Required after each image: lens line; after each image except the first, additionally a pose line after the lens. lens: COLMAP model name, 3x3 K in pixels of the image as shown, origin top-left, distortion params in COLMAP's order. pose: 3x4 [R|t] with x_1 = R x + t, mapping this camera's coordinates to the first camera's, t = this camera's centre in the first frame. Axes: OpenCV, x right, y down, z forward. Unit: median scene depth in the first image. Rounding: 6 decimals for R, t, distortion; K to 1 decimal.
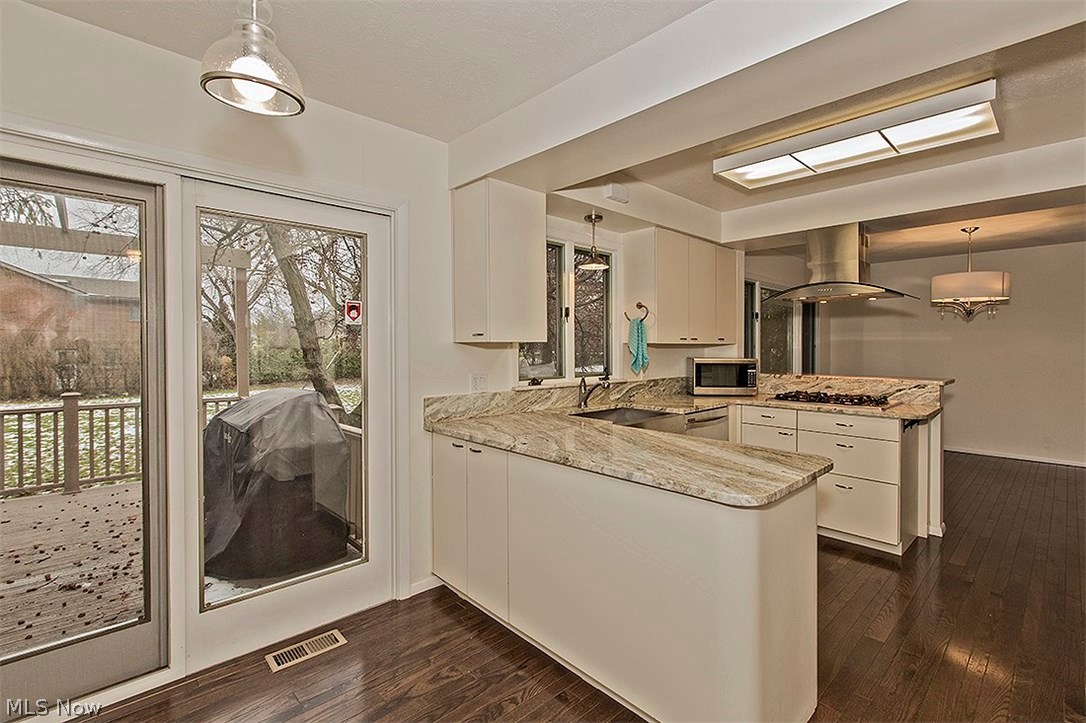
lens RADIAL K [[503.5, 0, 568.6], [0, 503.5, 360.9], [0, 0, 1]] dist [-0.005134, 0.000283]
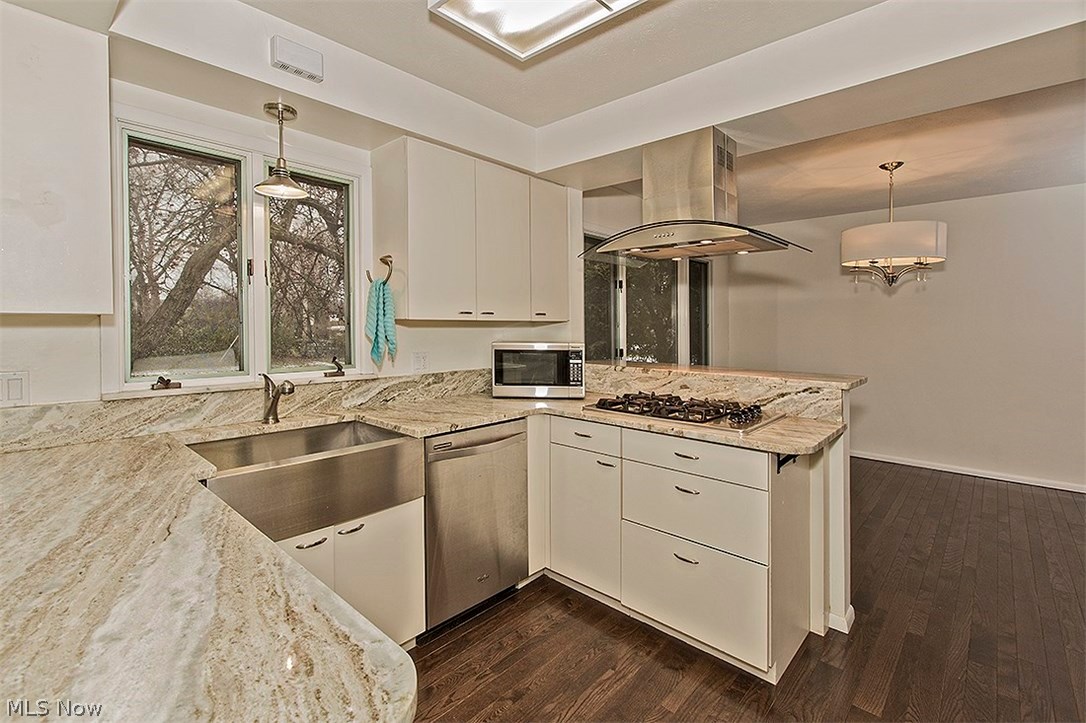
lens RADIAL K [[503.5, 0, 535.5], [0, 503.5, 328.7], [0, 0, 1]] dist [-0.005134, 0.000283]
pose [[0.998973, 0.005270, 0.044993, 0.304751], [-0.004324, 0.999768, -0.021089, -0.009844], [-0.045094, 0.020872, 0.998765, 0.362412]]
